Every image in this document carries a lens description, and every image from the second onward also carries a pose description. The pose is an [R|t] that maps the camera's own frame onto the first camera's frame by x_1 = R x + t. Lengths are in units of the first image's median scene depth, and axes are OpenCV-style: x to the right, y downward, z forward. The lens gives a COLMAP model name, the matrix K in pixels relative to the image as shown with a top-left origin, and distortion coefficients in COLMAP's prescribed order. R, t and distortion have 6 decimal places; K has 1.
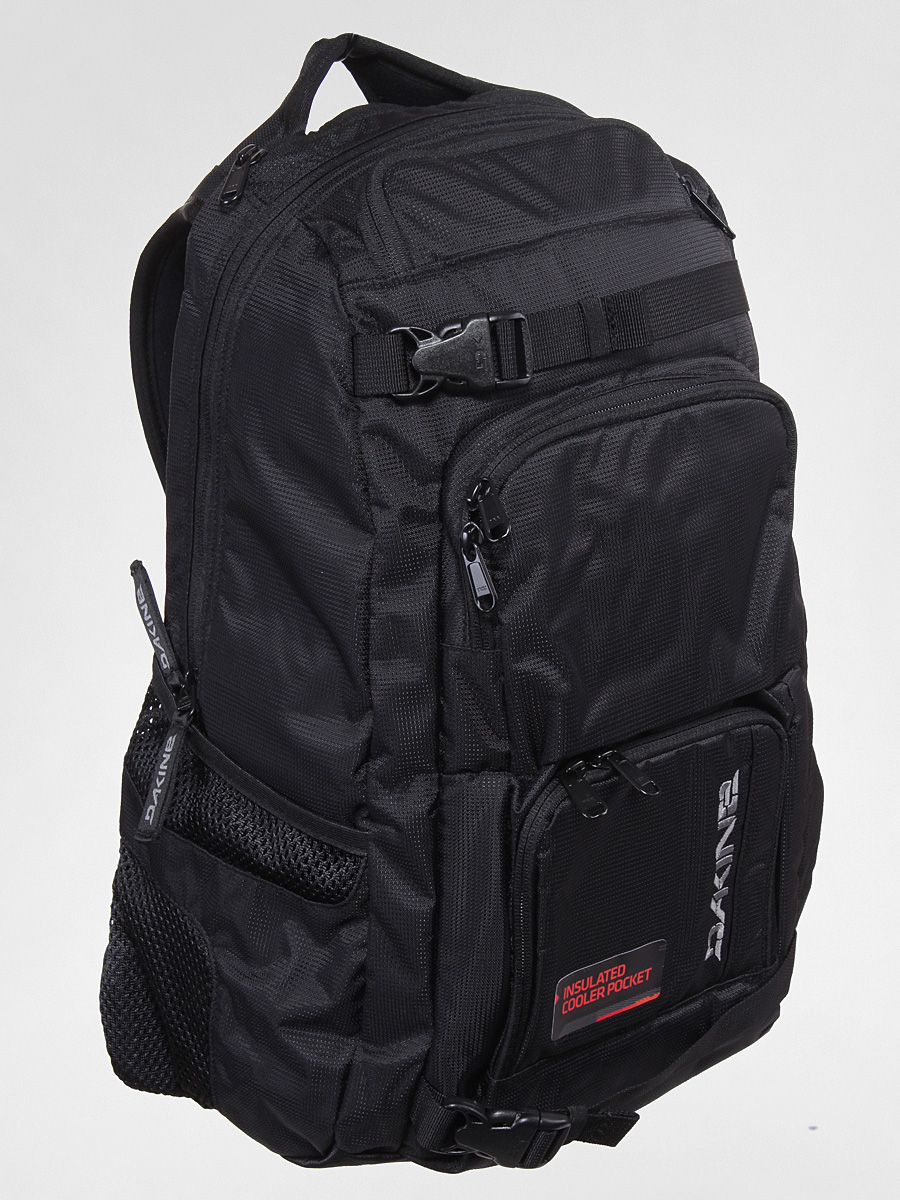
lens RADIAL K [[3704.0, 0, 450.0], [0, 3704.0, 600.0], [0, 0, 1]] dist [-0.849971, -0.157101]
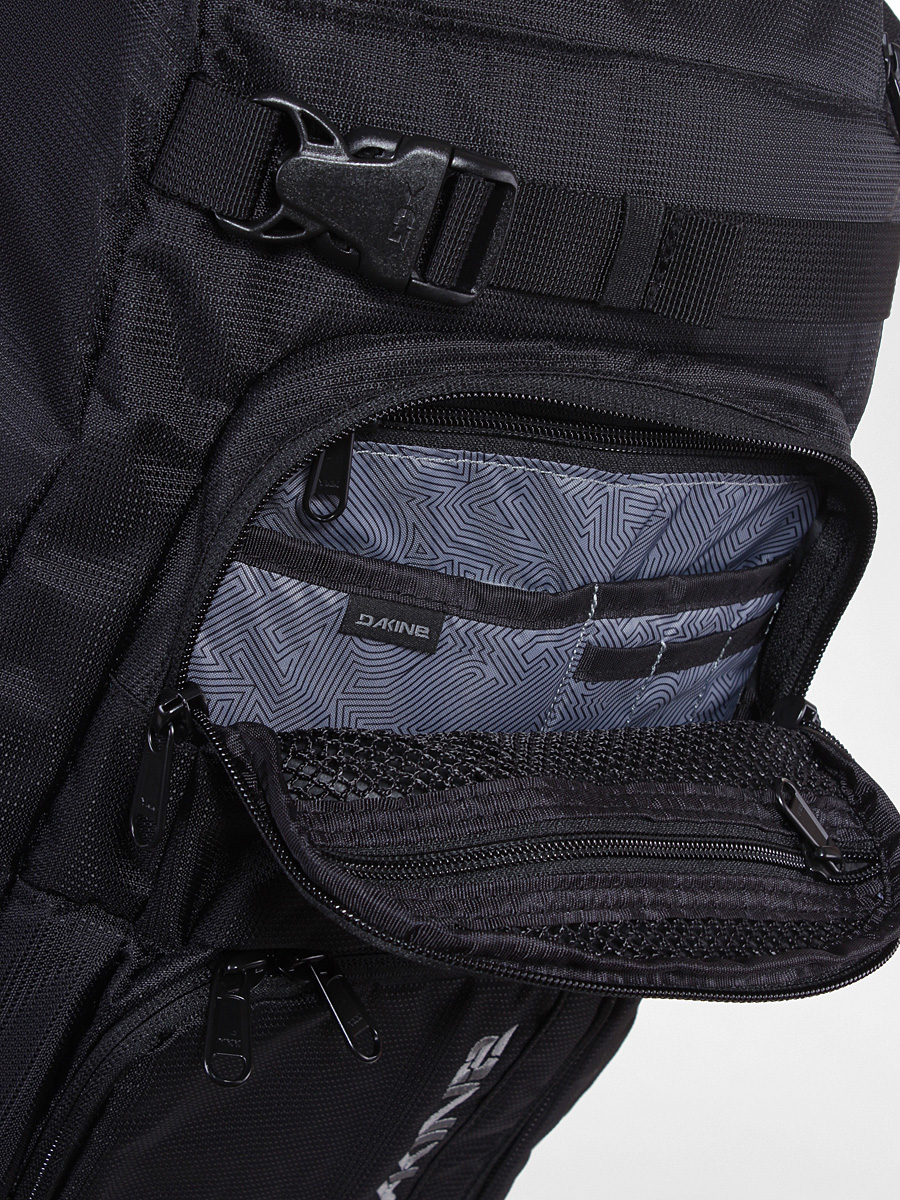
lens RADIAL K [[3311.1, 0, 450.0], [0, 3311.1, 600.0], [0, 0, 1]] dist [0.011862, 0.334724]
pose [[0.904328, 0.420377, 0.073984, 0.002130], [-0.425812, 0.900510, 0.088123, -0.061058], [-0.029579, -0.111195, 0.993358, 0.535892]]
